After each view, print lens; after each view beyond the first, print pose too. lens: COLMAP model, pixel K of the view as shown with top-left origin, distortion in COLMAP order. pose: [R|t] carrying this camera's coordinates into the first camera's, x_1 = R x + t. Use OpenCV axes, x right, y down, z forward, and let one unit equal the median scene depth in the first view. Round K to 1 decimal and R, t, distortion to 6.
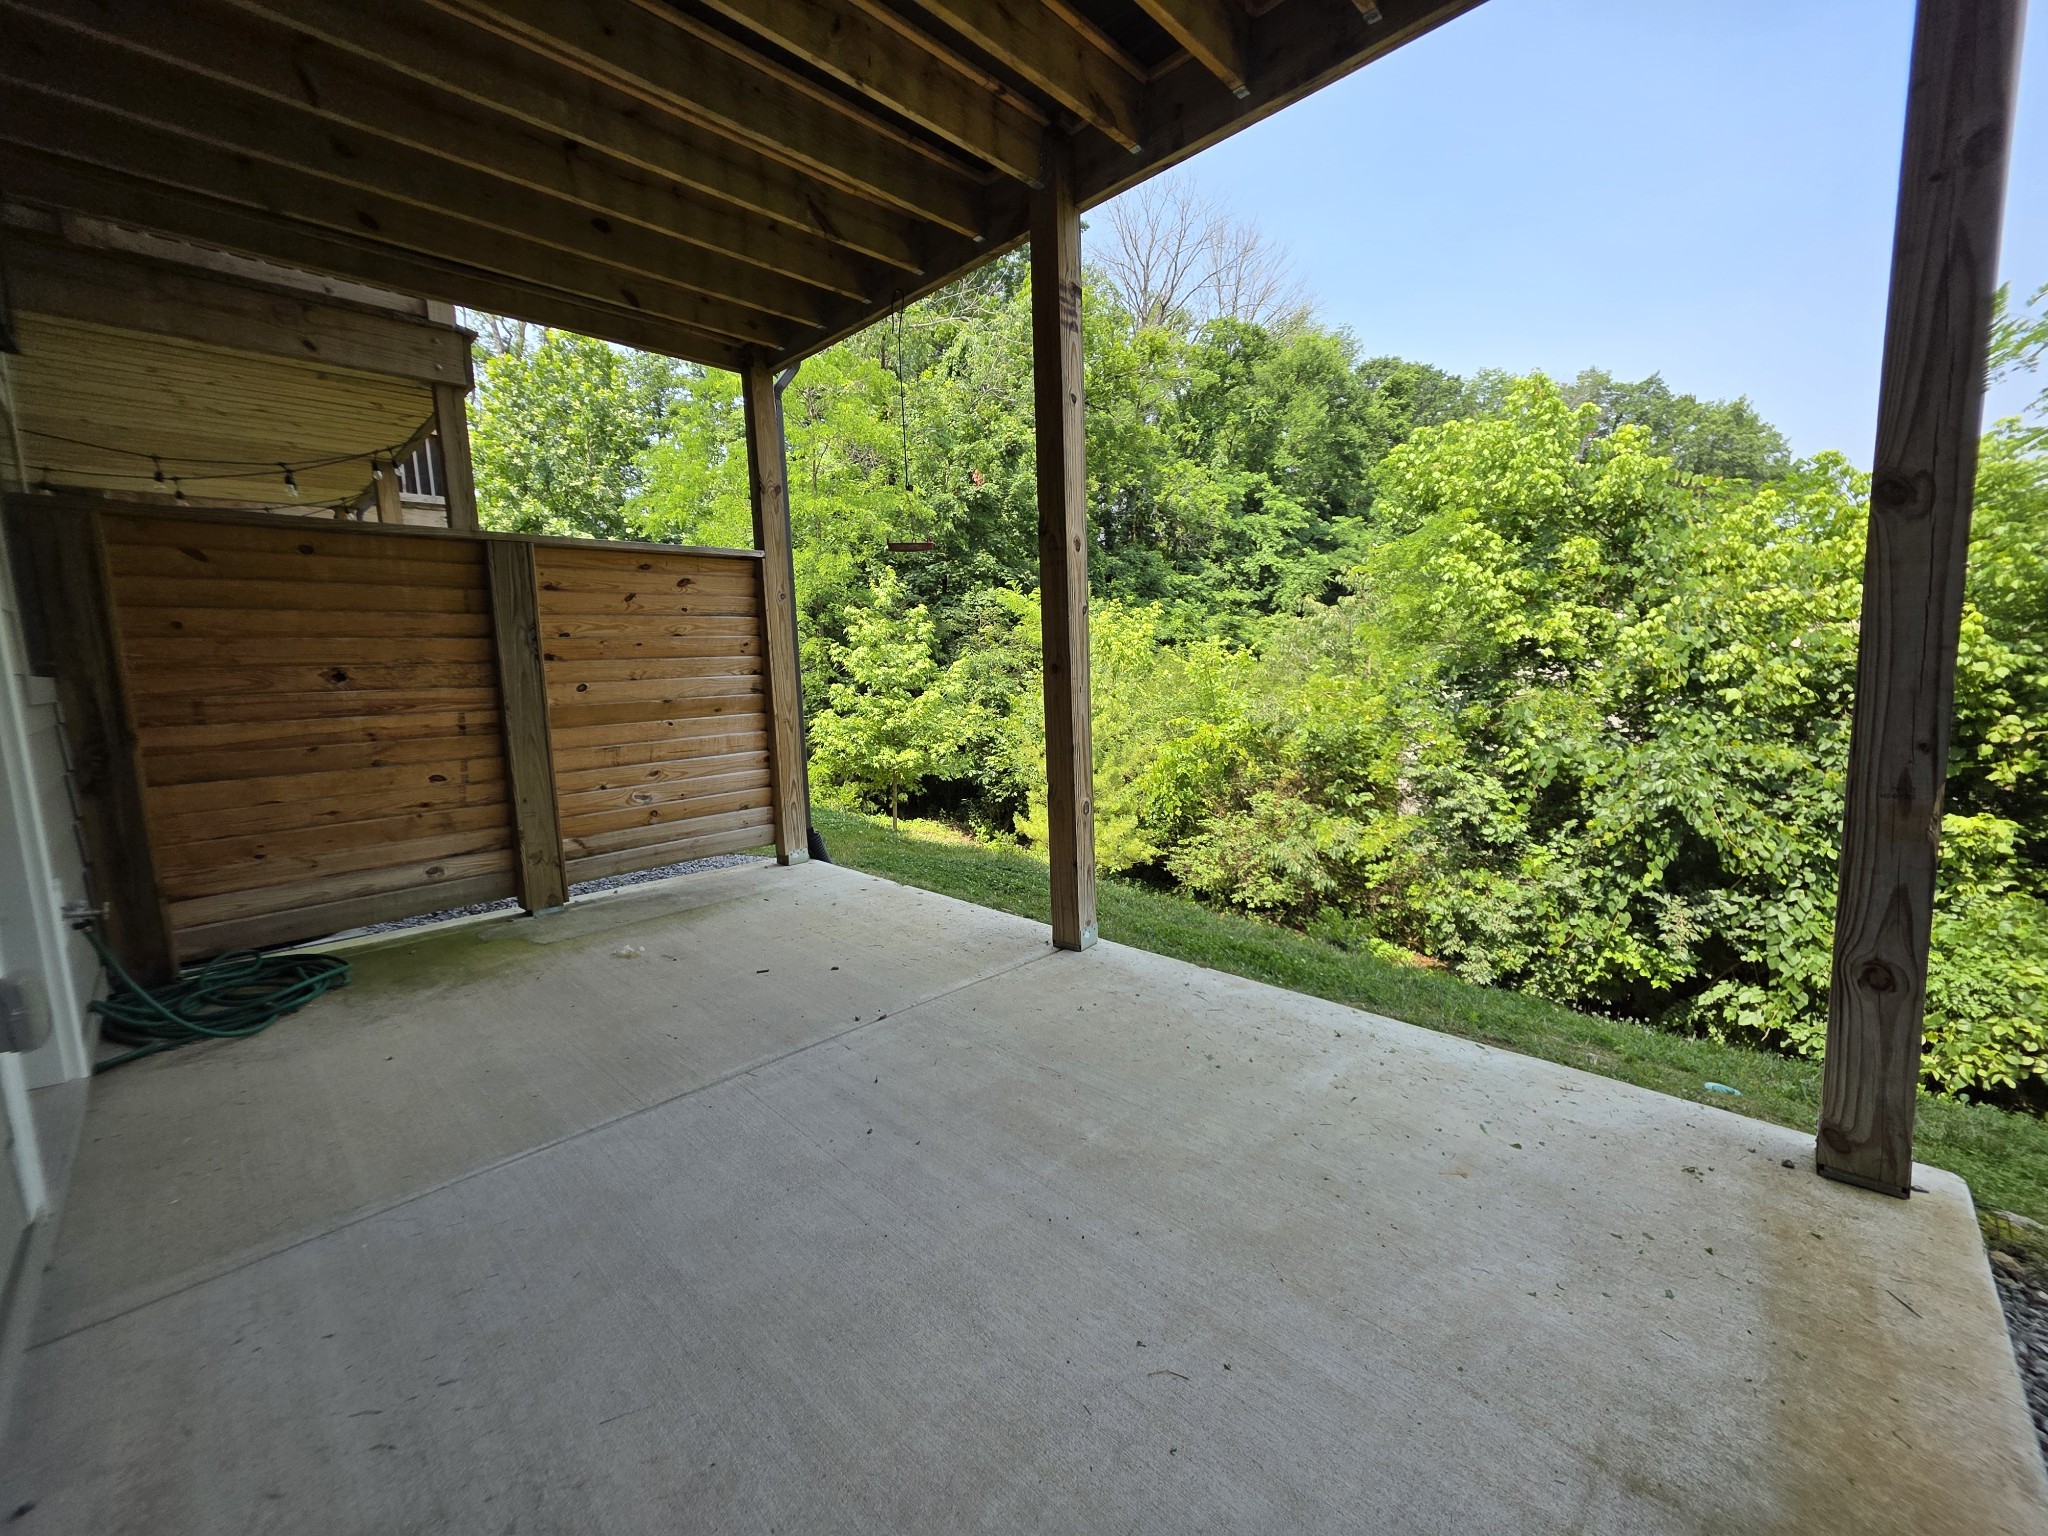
lens RADIAL K [[819.0, 0, 1023.2], [0, 819.0, 777.7], [0, 0, 1]] dist [0.003599, 0.002176]
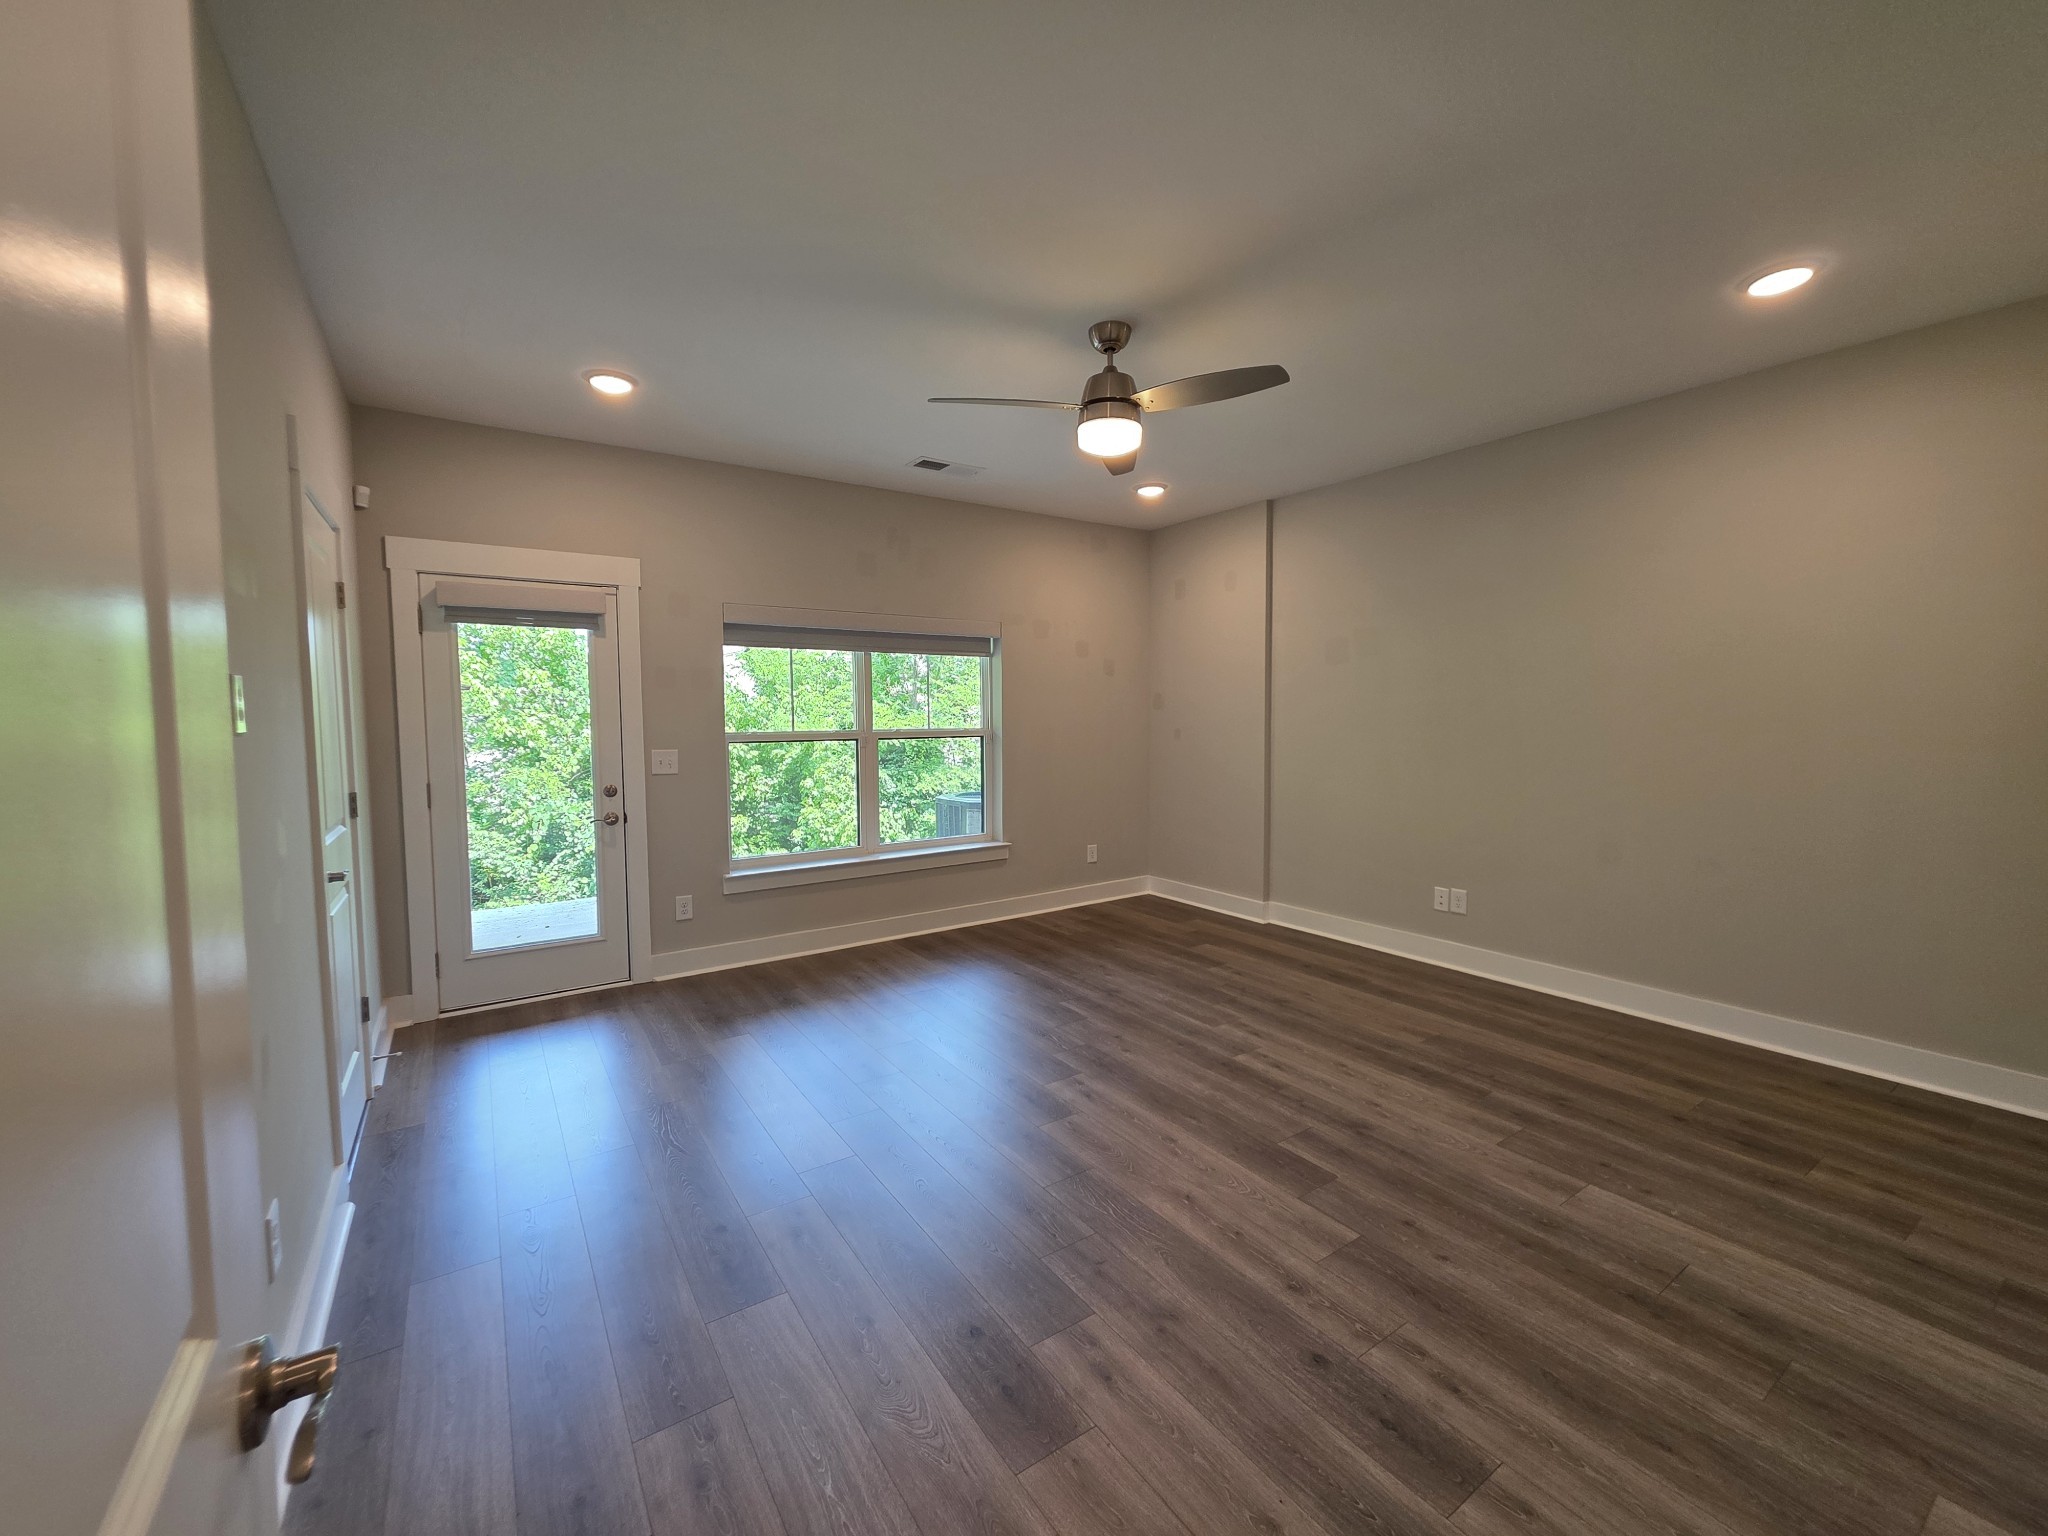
lens RADIAL K [[819.0, 0, 1005.7], [0, 819.0, 761.6], [0, 0, 1]] dist [0.003599, 0.002176]
pose [[0.202198, -0.026843, 0.978977, -0.163051], [0.138116, 0.990415, -0.001369, 0.000531], [-0.969557, 0.135489, 0.203968, -0.034344]]
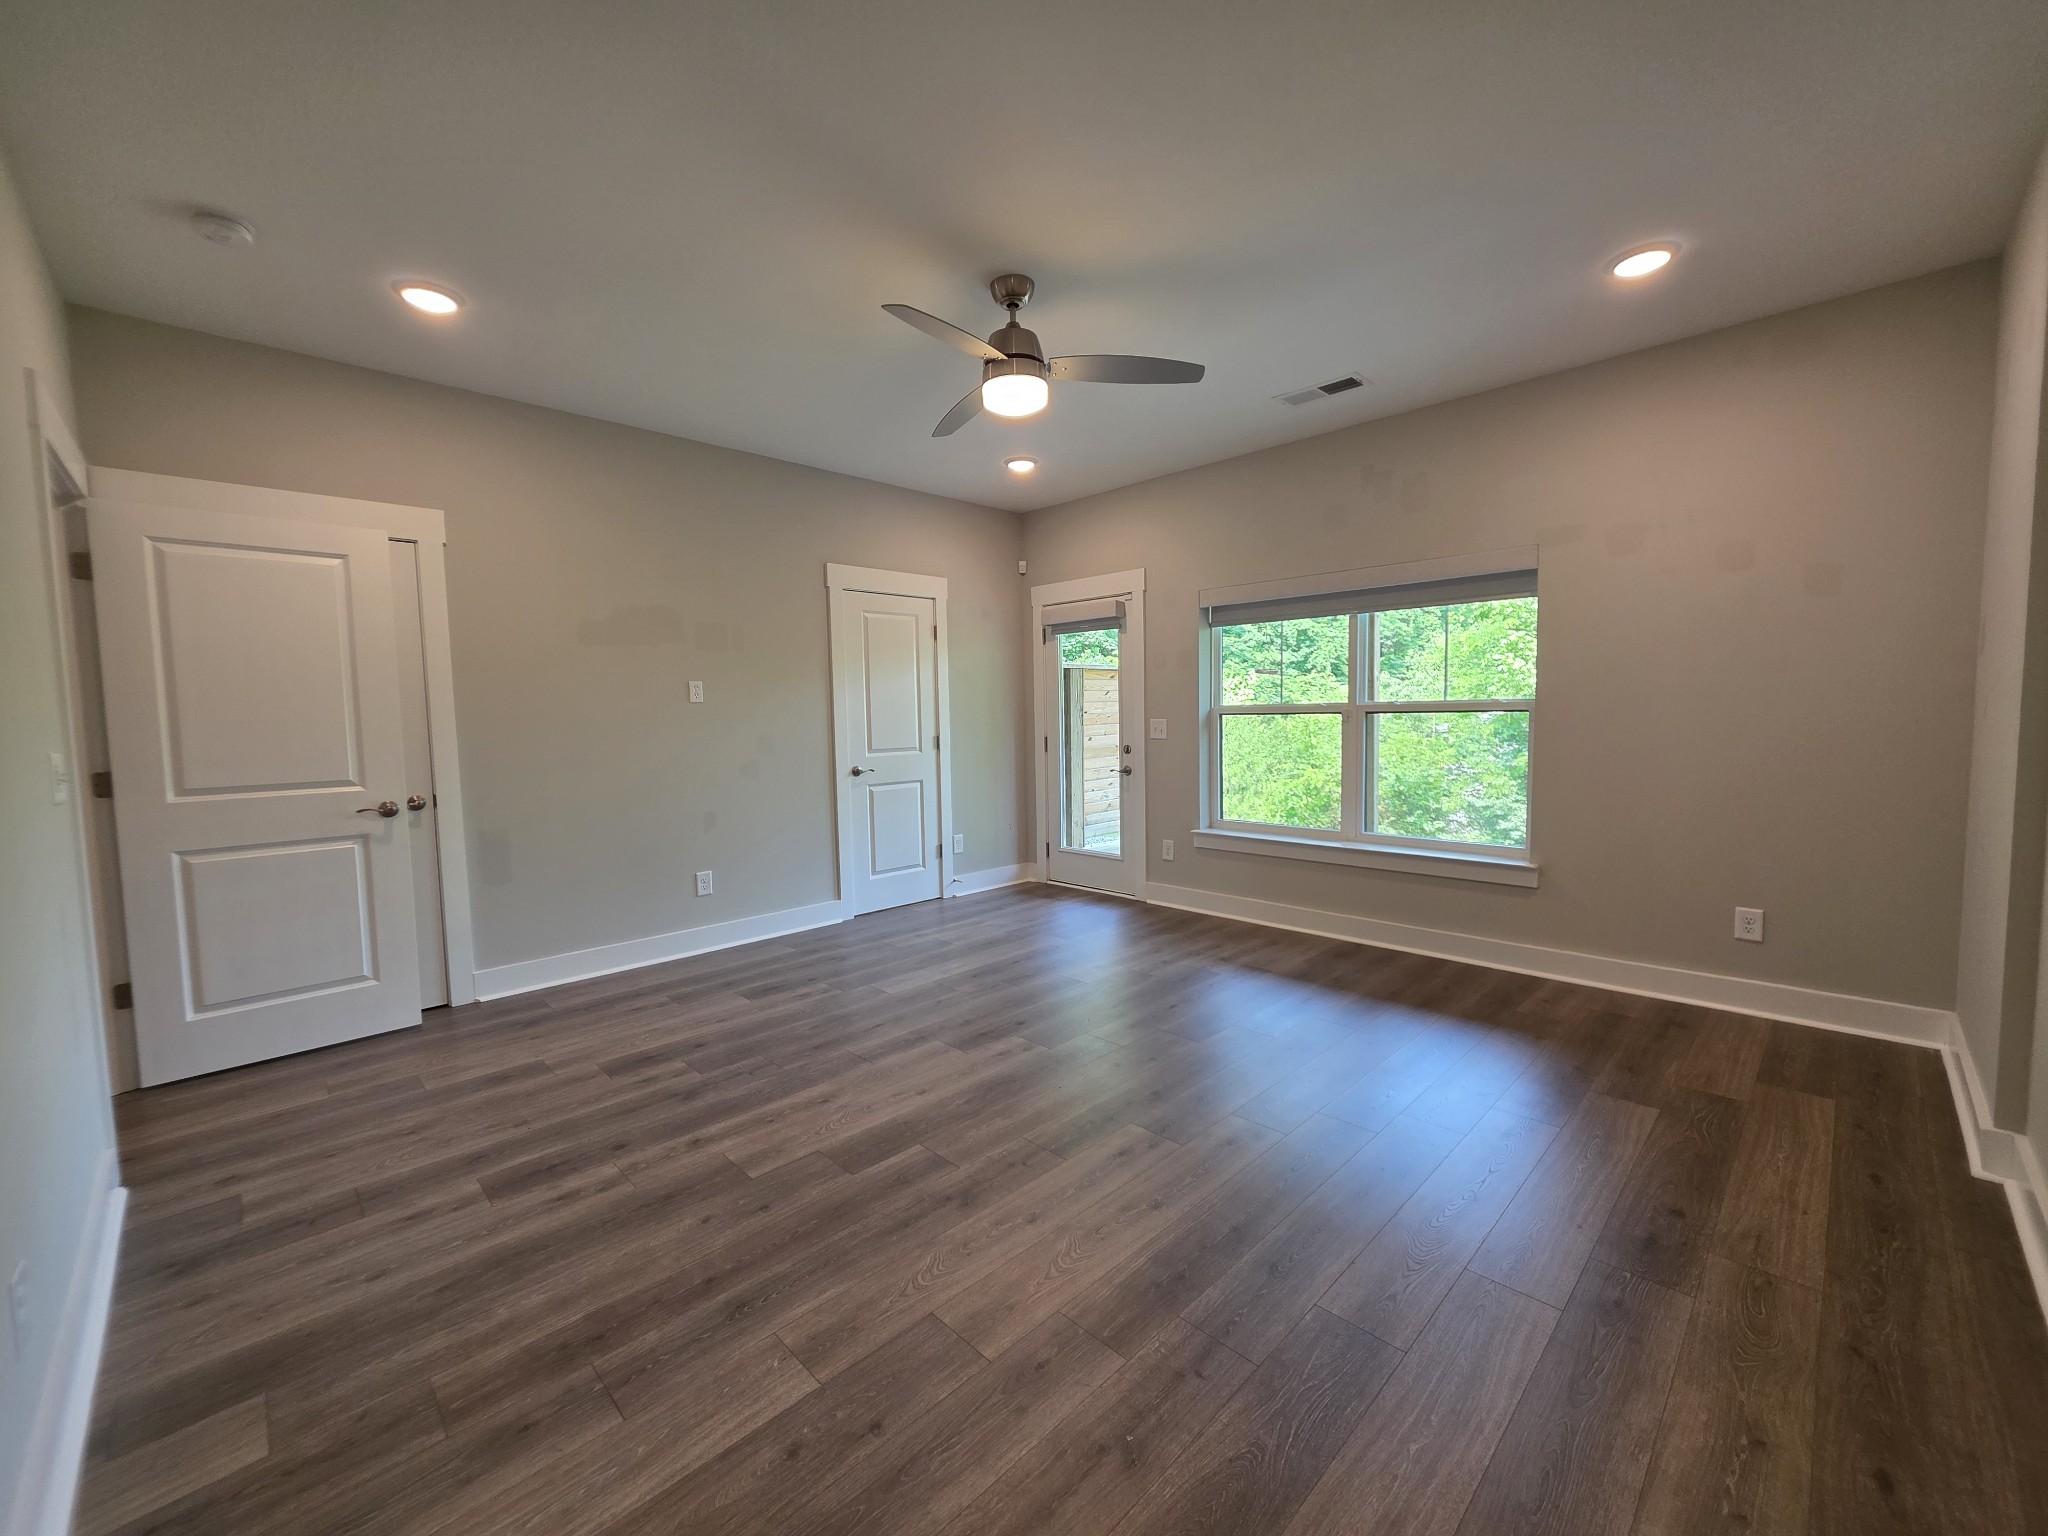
lens RADIAL K [[819.0, 0, 1035.2], [0, 819.0, 765.1], [0, 0, 1]] dist [0.003599, 0.002176]
pose [[0.999894, 0.013534, -0.005344, -0.074878], [-0.013899, 0.997056, -0.075409, 0.011810], [0.004308, 0.075476, 0.997138, -0.110393]]
